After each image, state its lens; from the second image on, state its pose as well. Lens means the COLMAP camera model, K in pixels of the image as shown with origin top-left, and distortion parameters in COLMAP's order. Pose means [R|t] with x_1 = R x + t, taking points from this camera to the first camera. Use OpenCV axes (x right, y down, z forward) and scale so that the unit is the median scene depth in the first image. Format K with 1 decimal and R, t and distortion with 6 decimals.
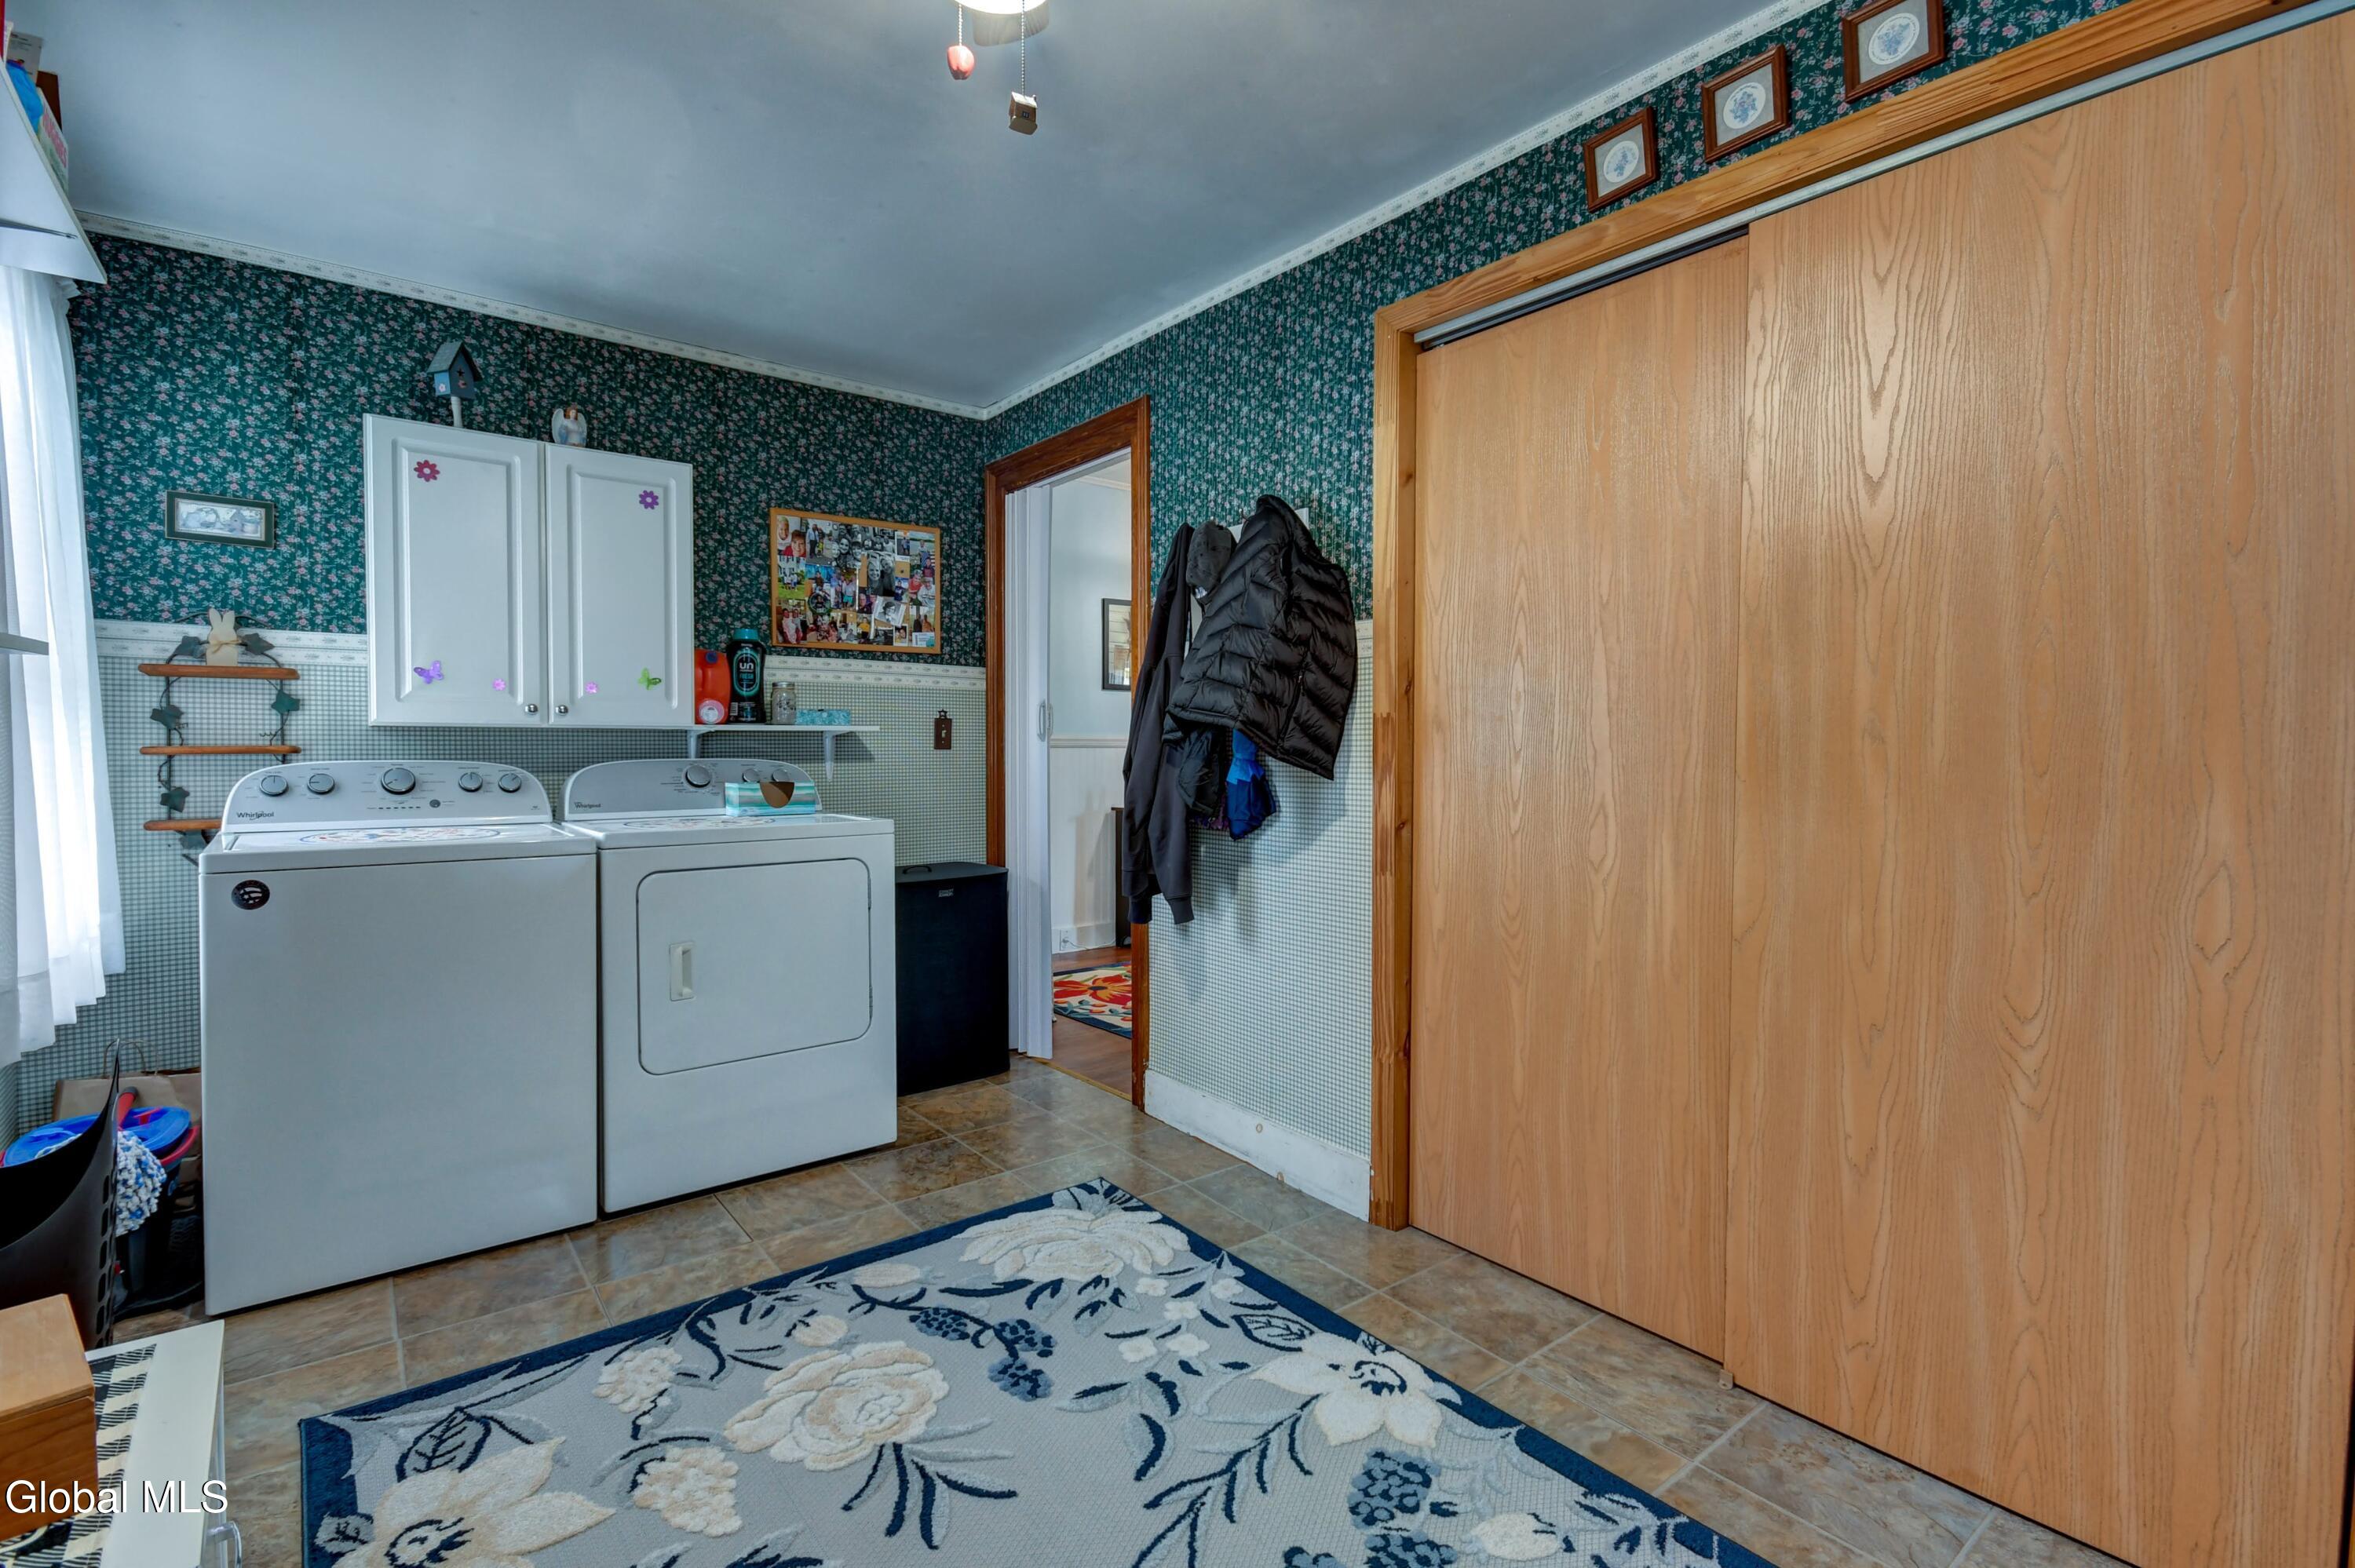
lens RADIAL K [[1065.5, 0, 1171.2], [0, 1065.5, 774.1], [0, 0, 1]] dist [0.002478, -0.000288]
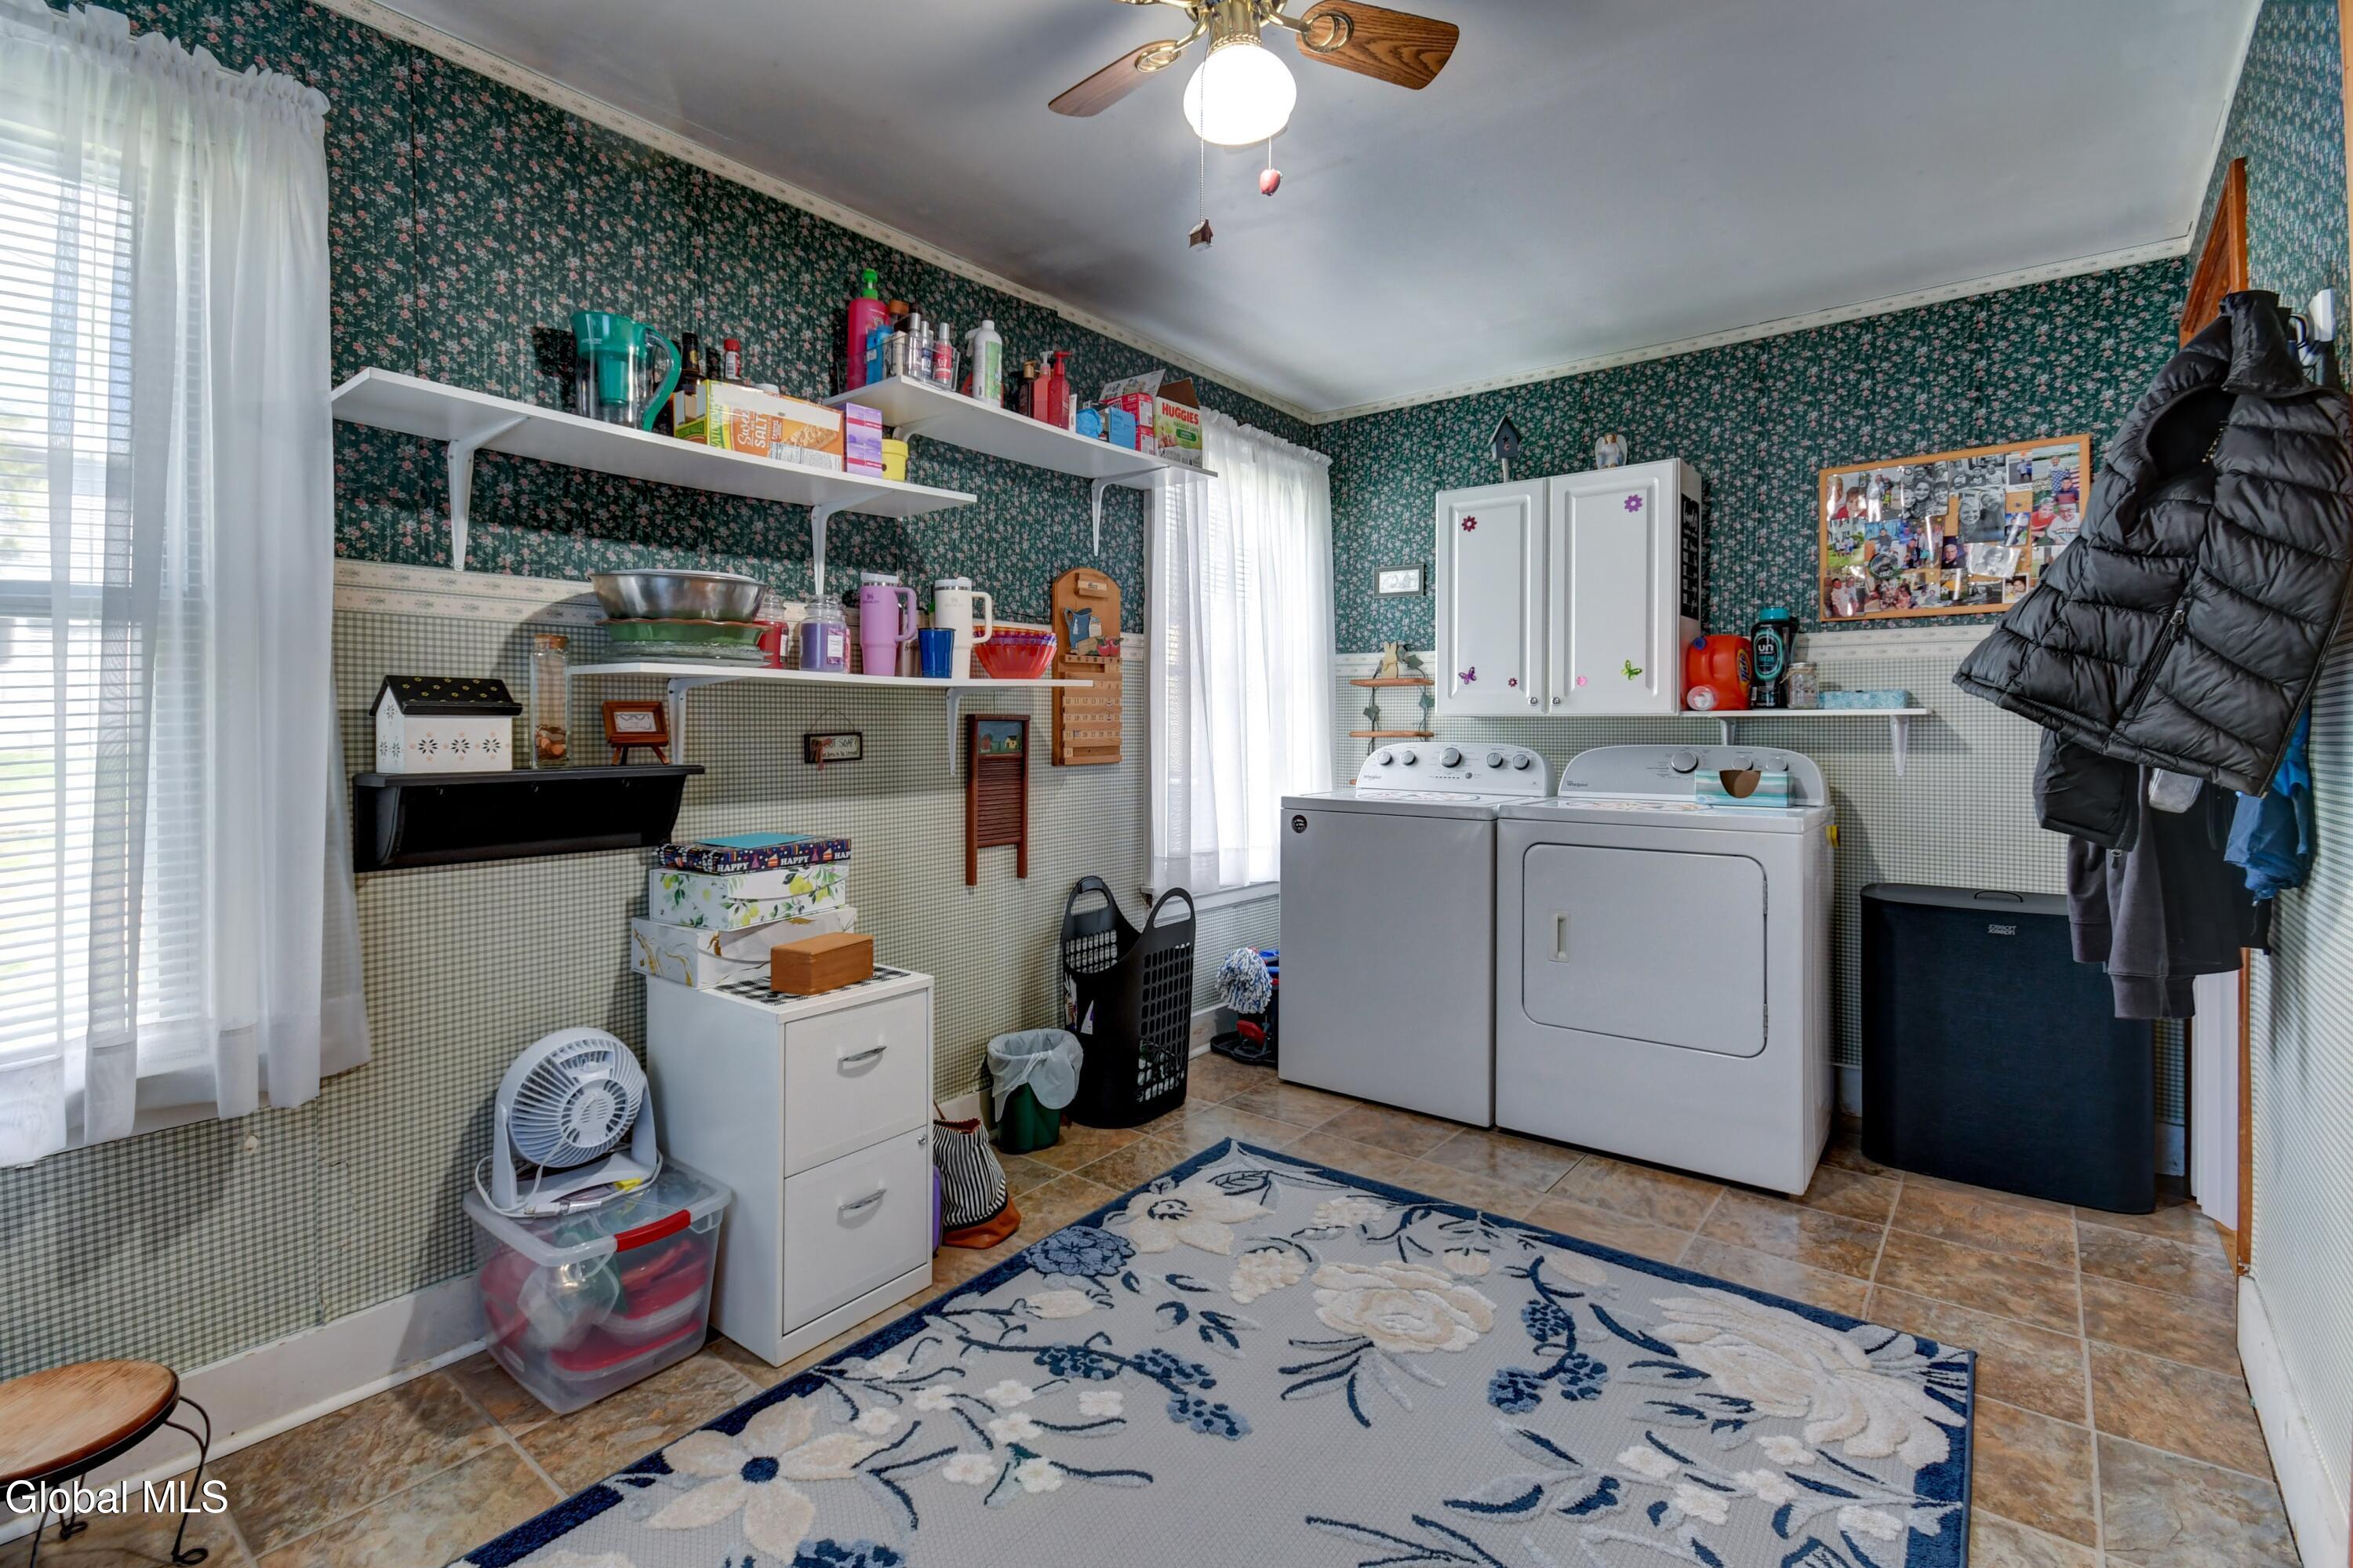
lens RADIAL K [[1076.1, 0, 1117.9], [0, 1076.1, 727.1], [0, 0, 1]] dist [0.001536, -0.001046]
pose [[0.215500, -0.003577, -0.976497, 0.540892], [-0.029026, 0.999528, -0.010067, -0.006693], [0.976072, 0.030513, 0.215294, 0.313263]]
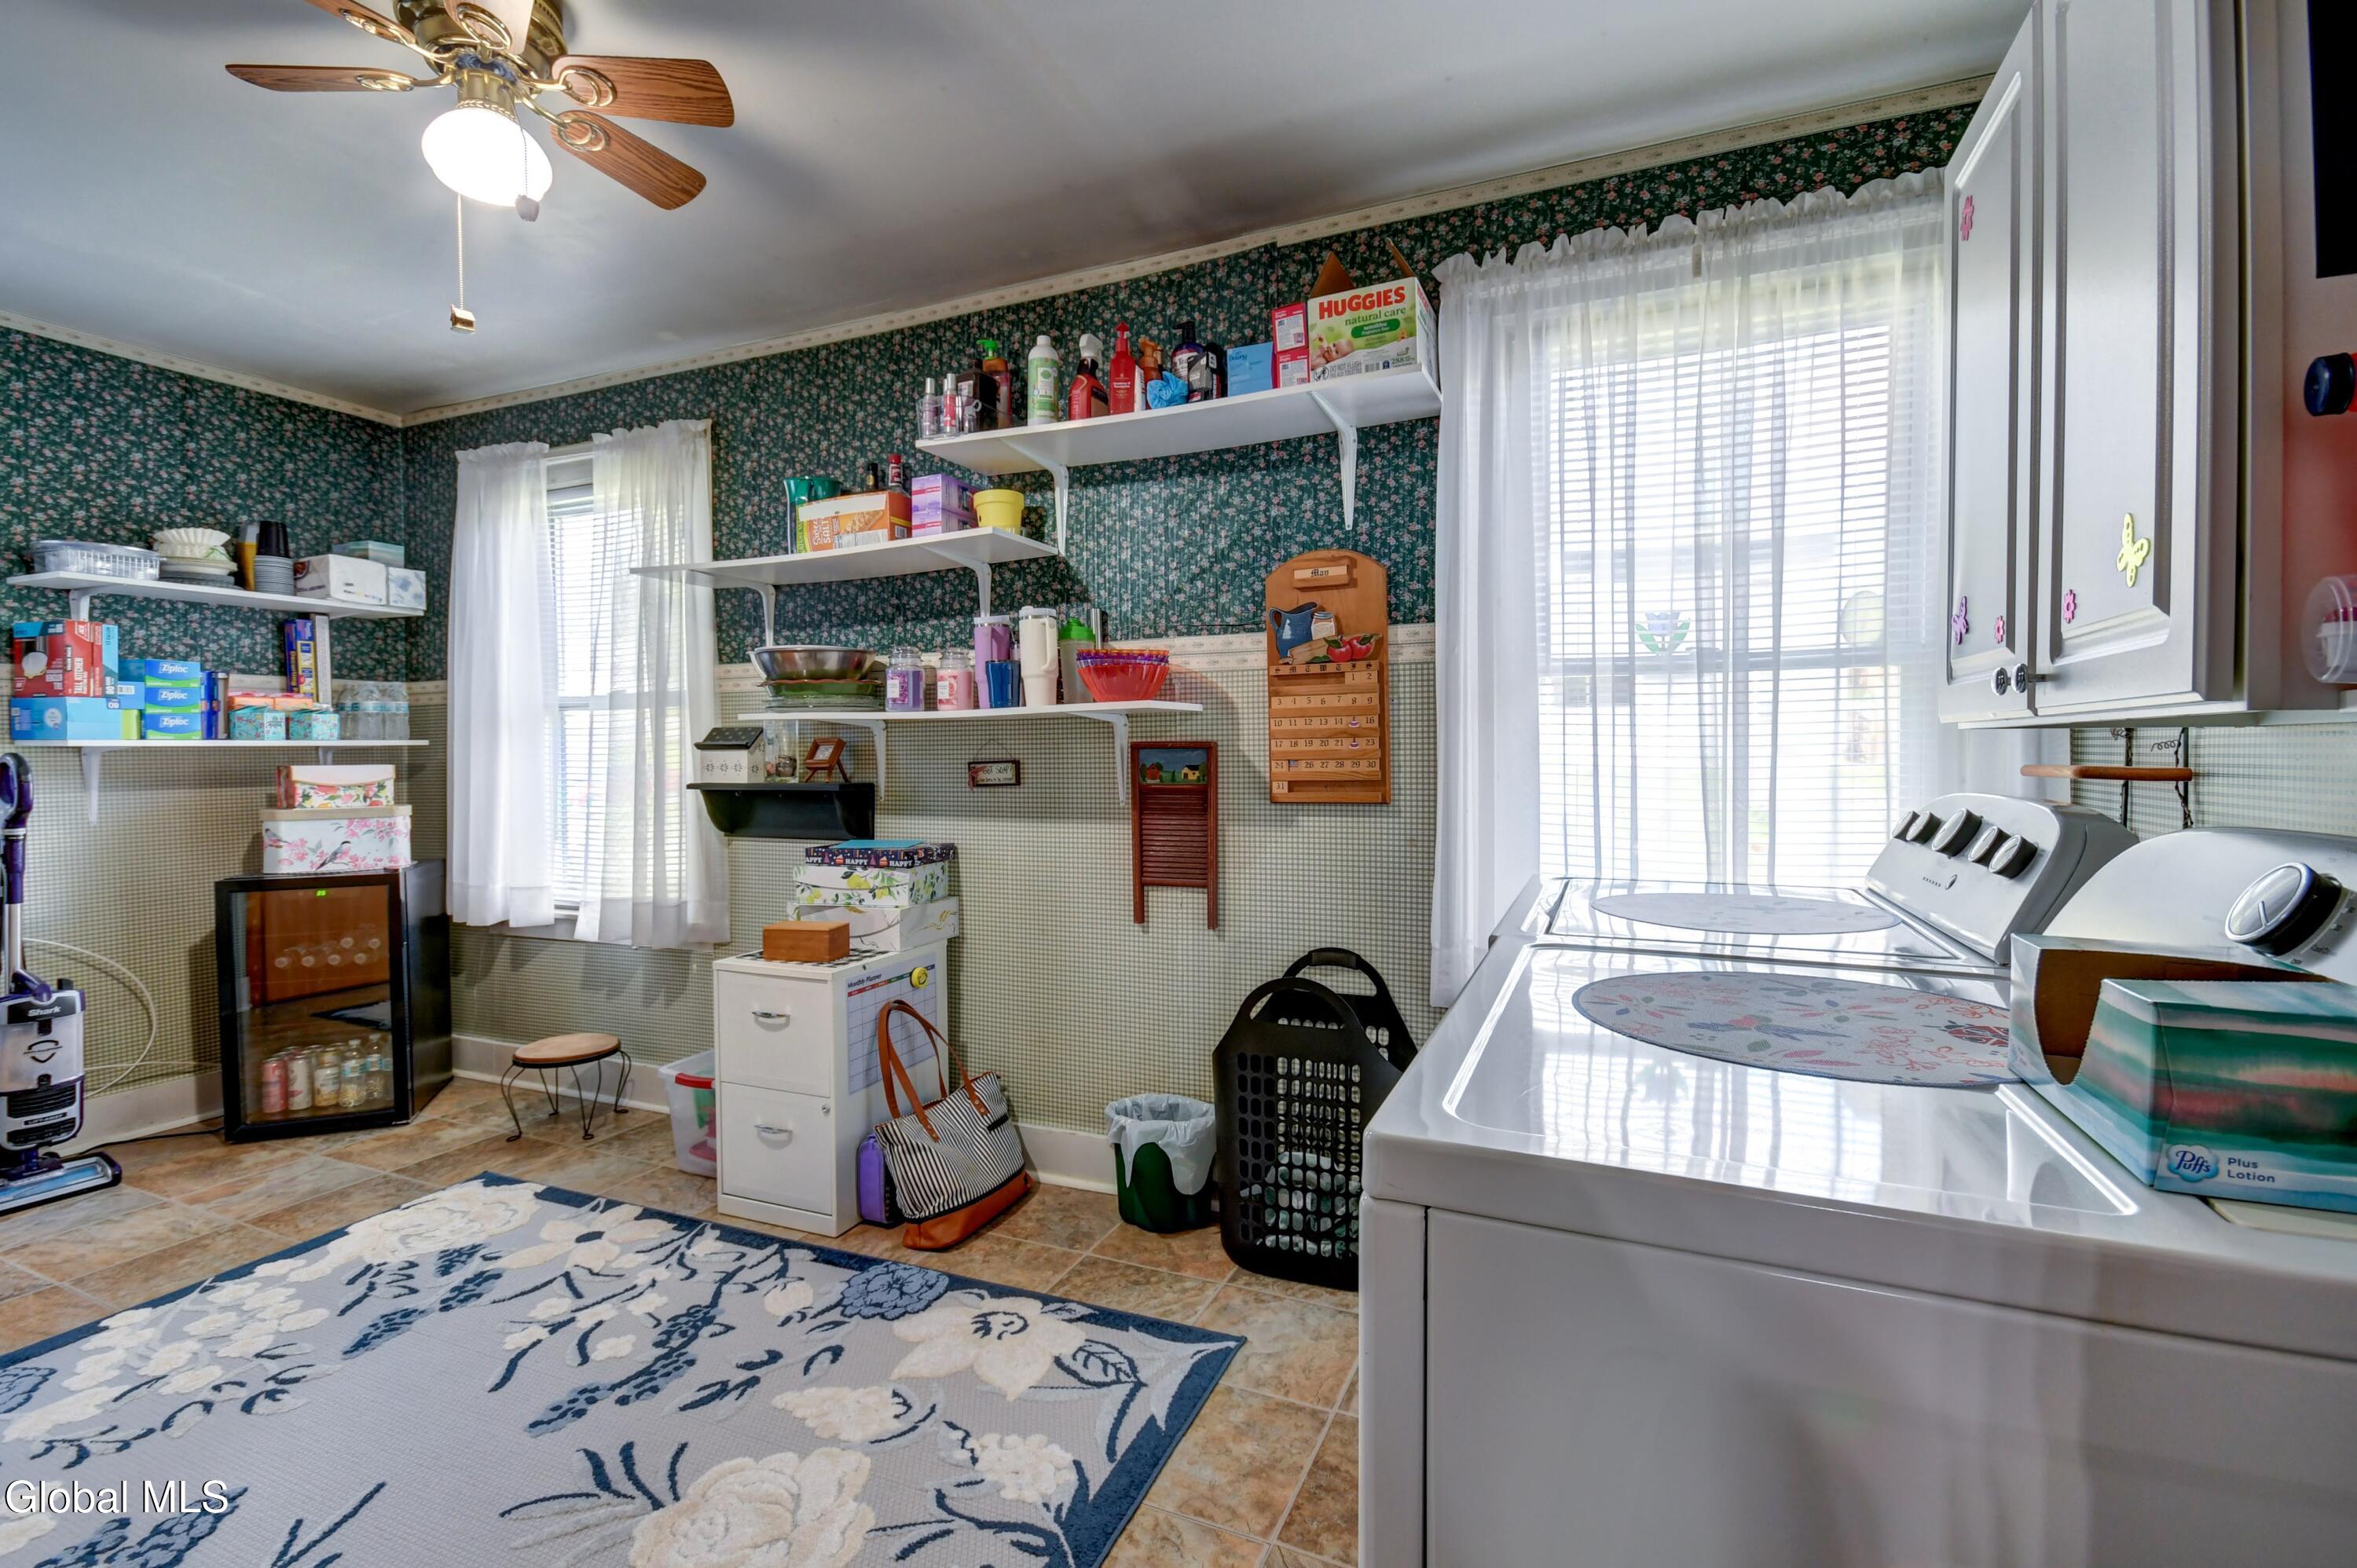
lens RADIAL K [[1027.3, 0, 1203.1], [0, 1027.3, 770.3], [0, 0, 1]] dist [0.000961, 0.000151]
pose [[-0.869861, 0.009540, -0.493204, -0.155105], [-0.014202, 0.998914, 0.044369, -0.045440], [0.493092, 0.045599, -0.868781, 1.332276]]
